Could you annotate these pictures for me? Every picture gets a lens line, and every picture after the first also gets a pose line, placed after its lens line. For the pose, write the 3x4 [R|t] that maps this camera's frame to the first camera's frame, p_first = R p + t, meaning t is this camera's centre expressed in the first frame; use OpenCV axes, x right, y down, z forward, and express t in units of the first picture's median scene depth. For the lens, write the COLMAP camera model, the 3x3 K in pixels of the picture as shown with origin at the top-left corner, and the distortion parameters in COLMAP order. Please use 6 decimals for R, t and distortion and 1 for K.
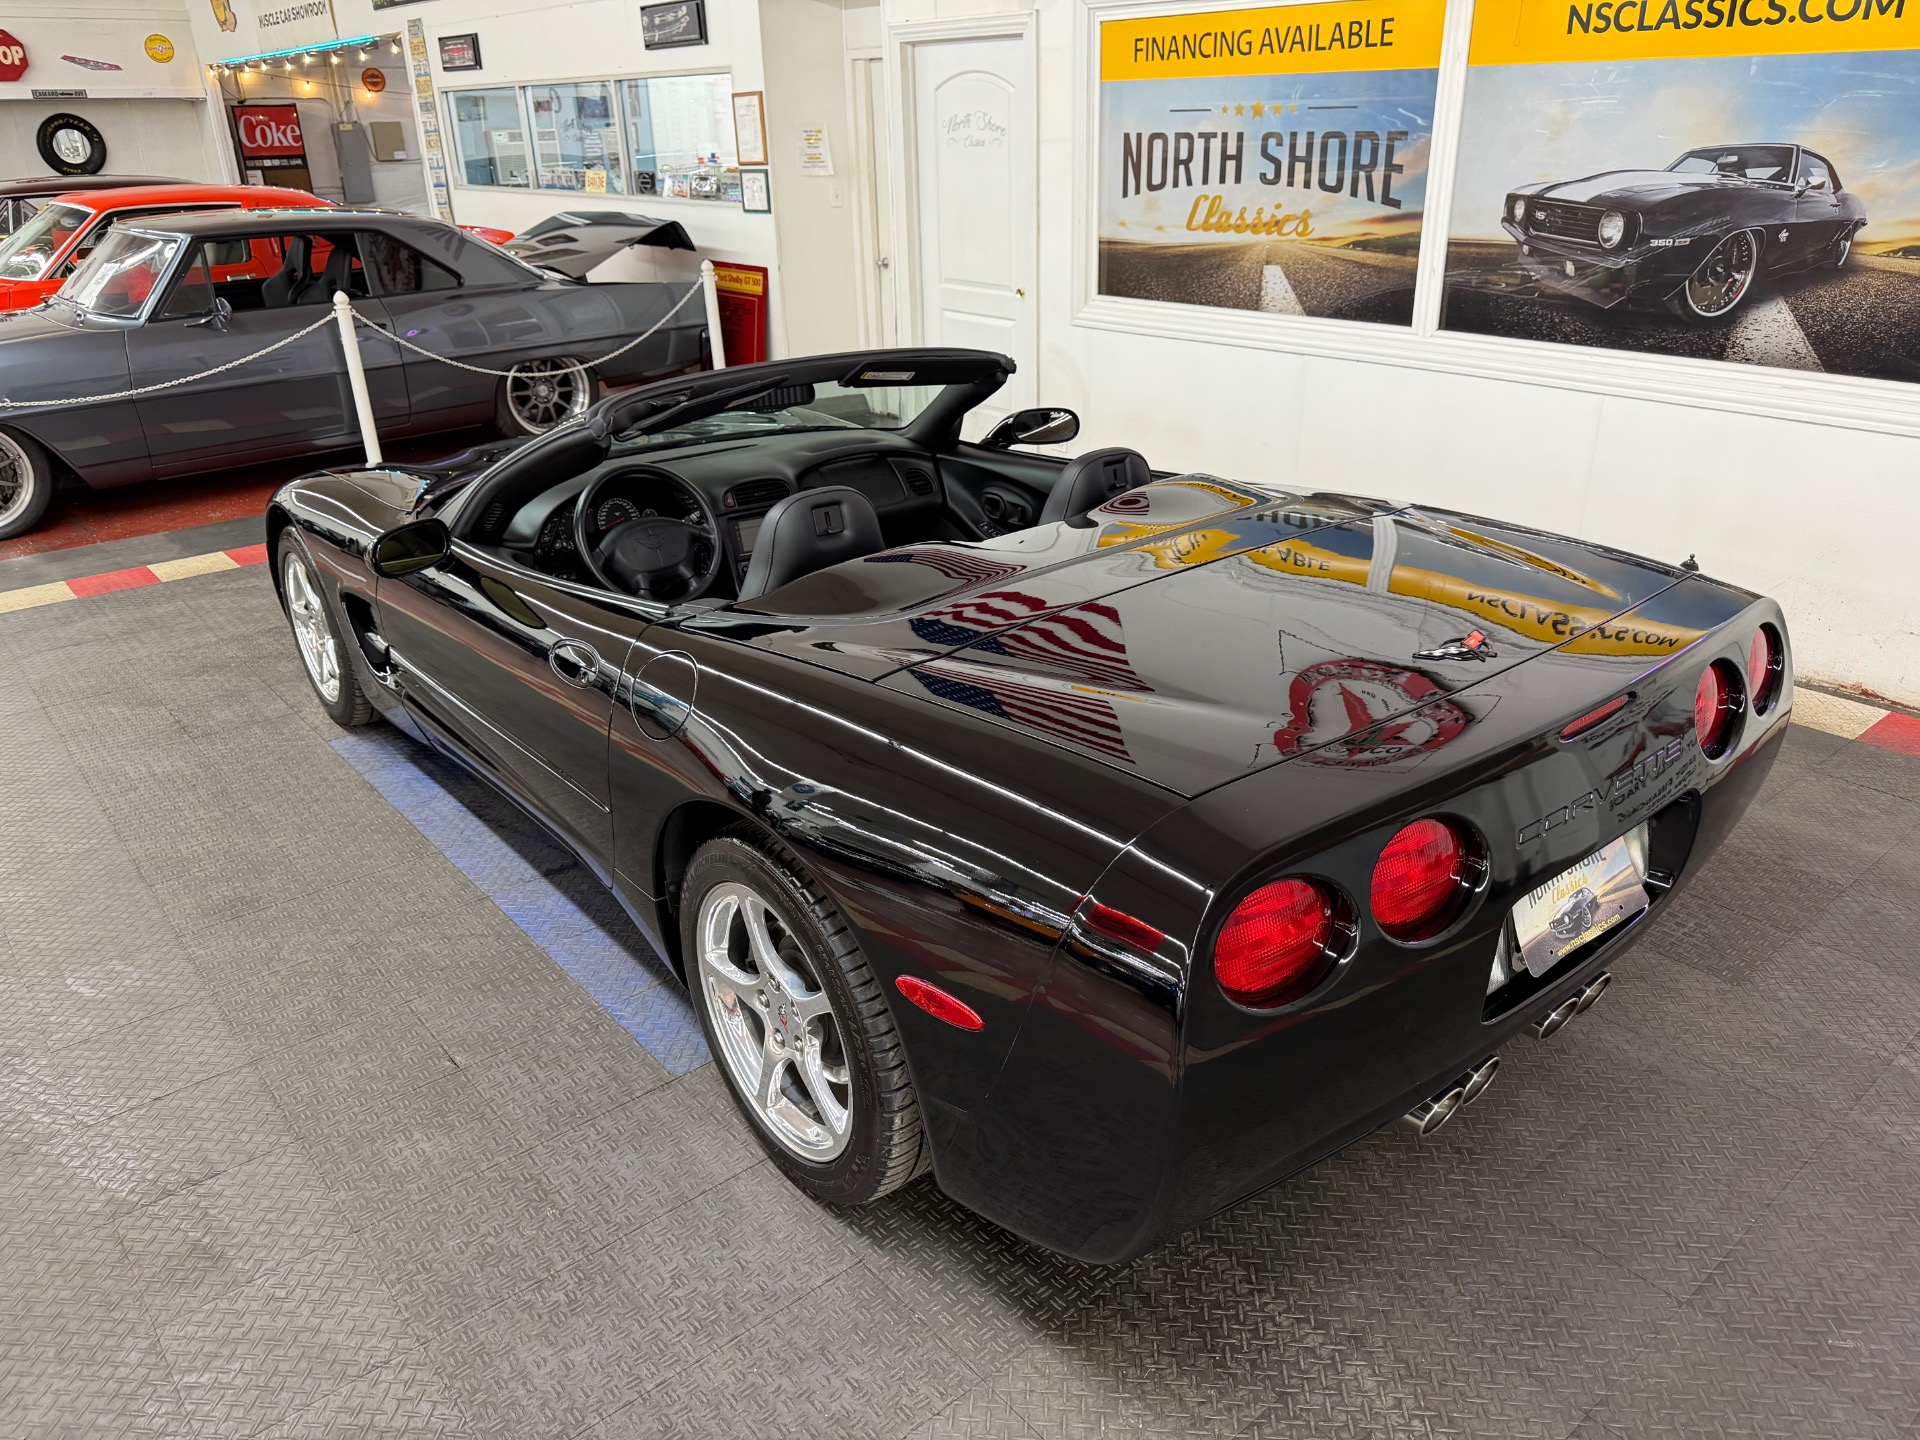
lens RADIAL K [[1383.4, 0, 971.4], [0, 1383.4, 731.0], [0, 0, 1]] dist [0.012451, -0.005468]
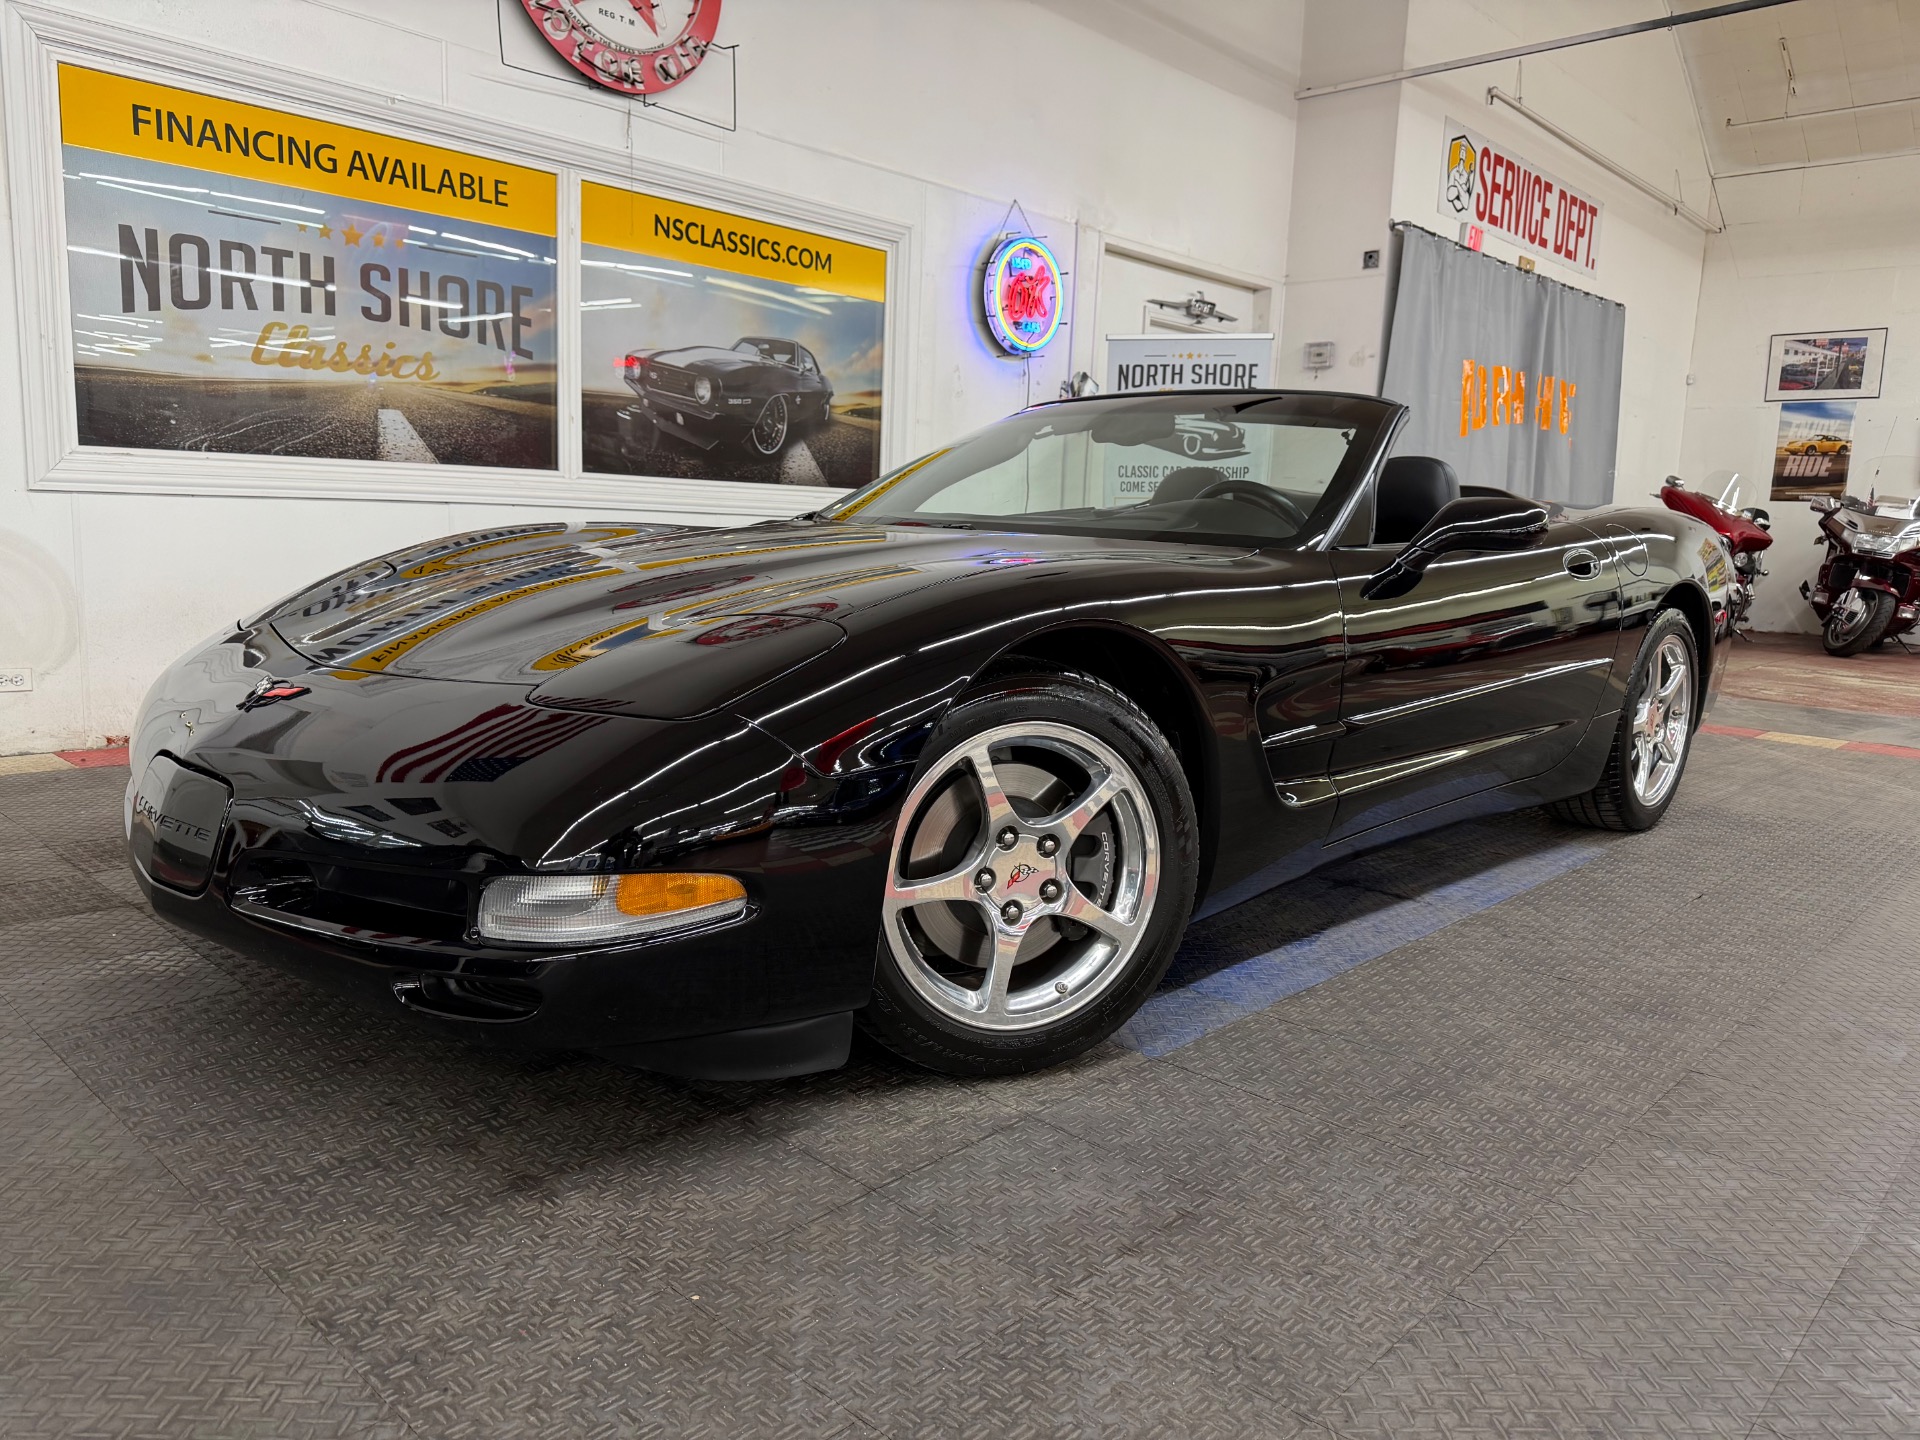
lens RADIAL K [[1387.7, 0, 962.2], [0, 1387.7, 729.7], [0, 0, 1]] dist [0.019021, -0.023269]
pose [[-0.102589, -0.134588, 0.985577, -0.809040], [0.375327, 0.912331, 0.163654, -0.177210], [-0.921198, 0.386702, -0.043081, 0.875574]]
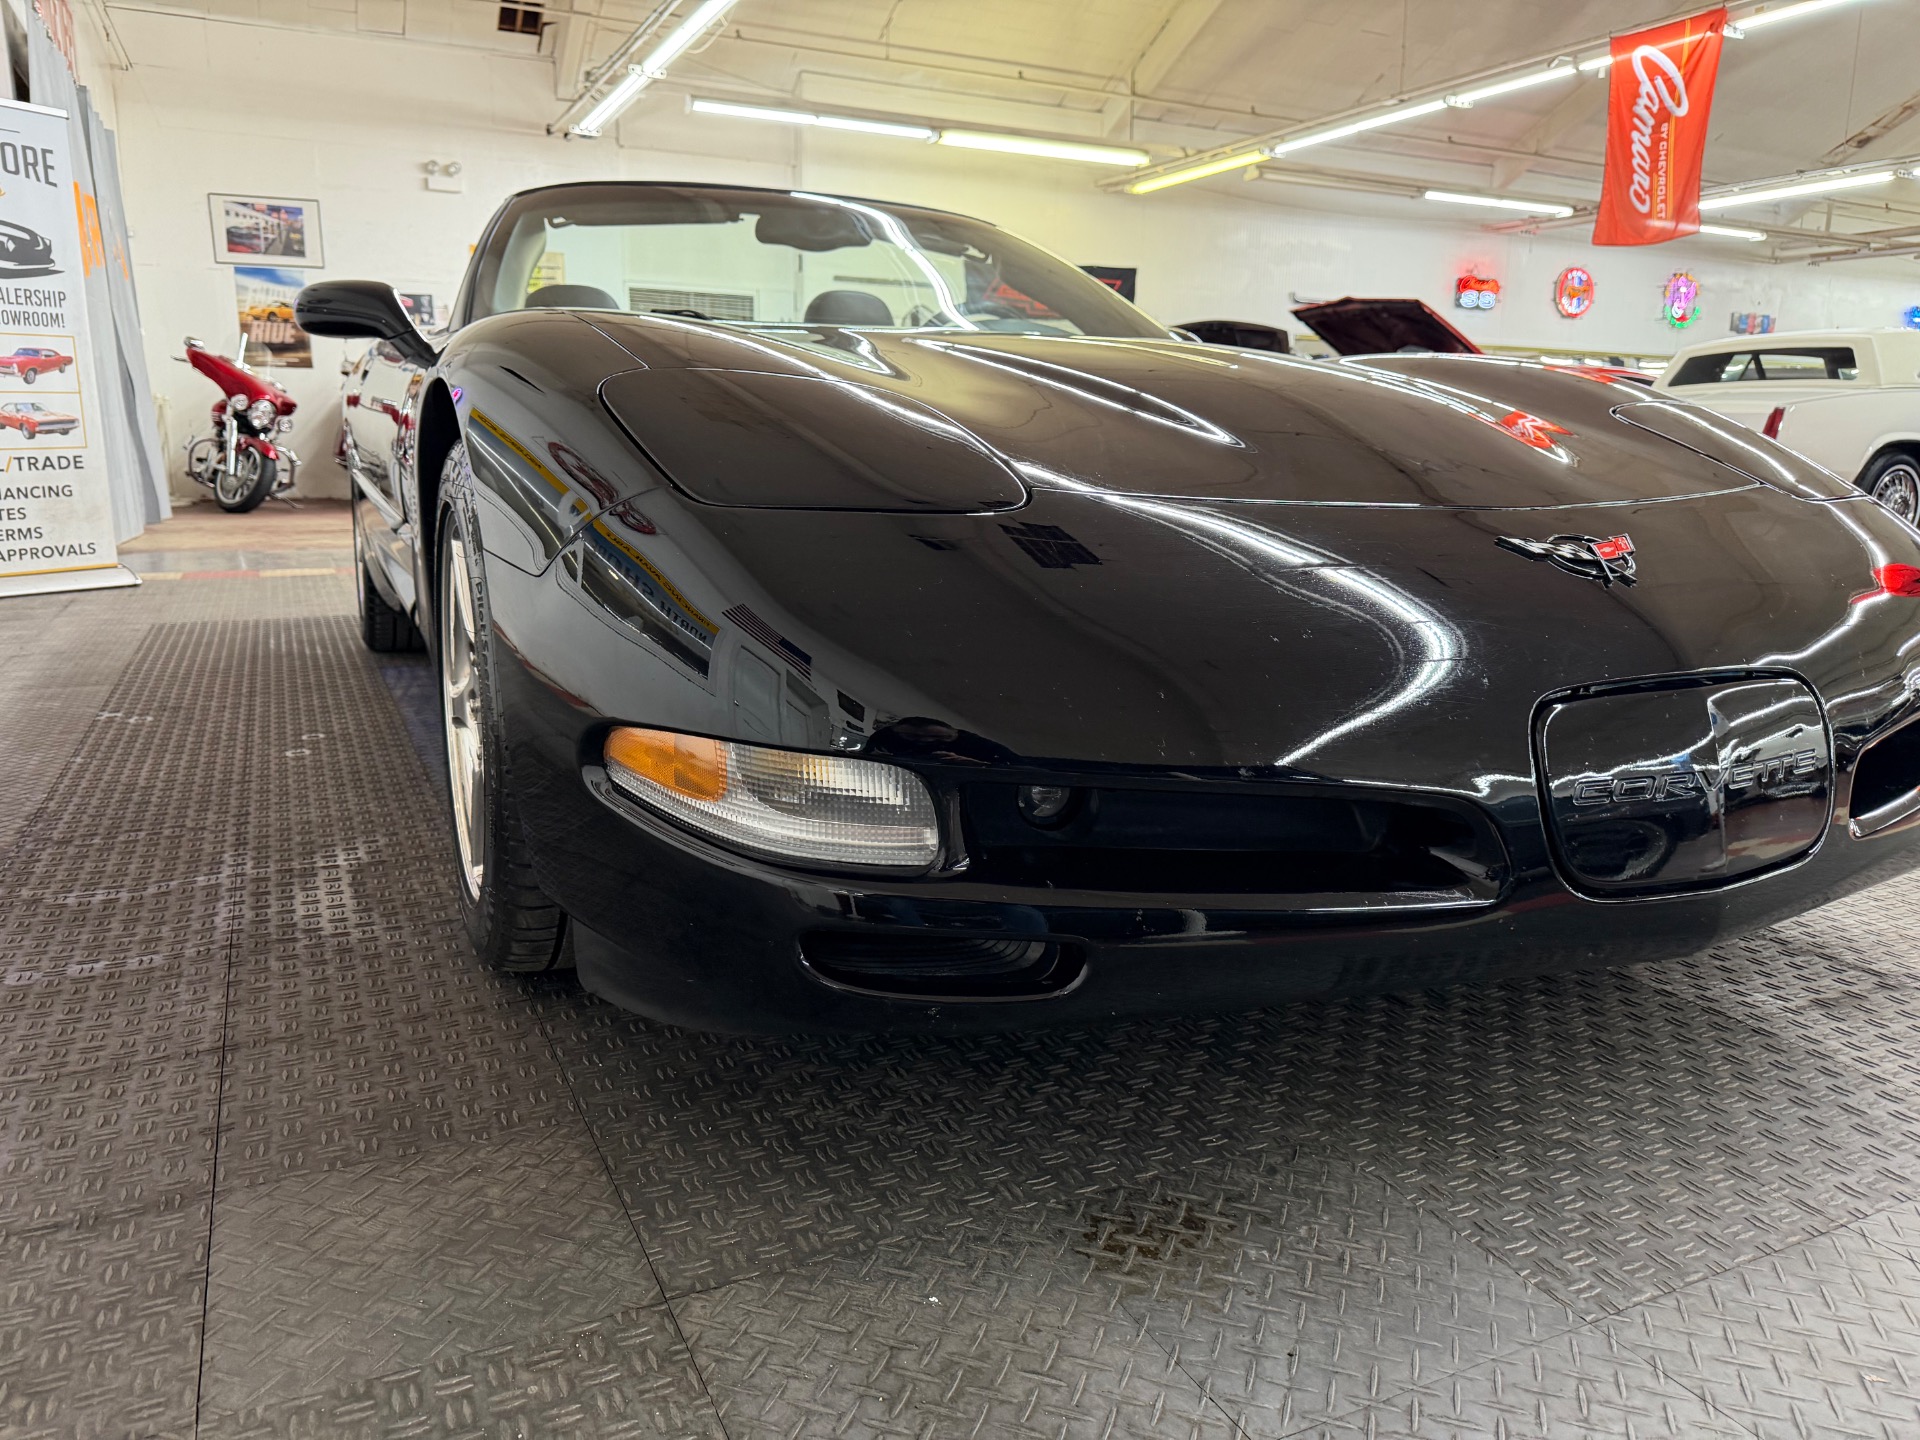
lens RADIAL K [[1409.8, 0, 960.0], [0, 1409.8, 720.0], [0, 0, 1]] dist [0.000346, -0.002108]
pose [[-0.966285, -0.043841, 0.253715, -0.324047], [0.108595, 0.824069, 0.555983, -0.332168], [-0.233454, 0.564790, -0.791525, 1.302756]]
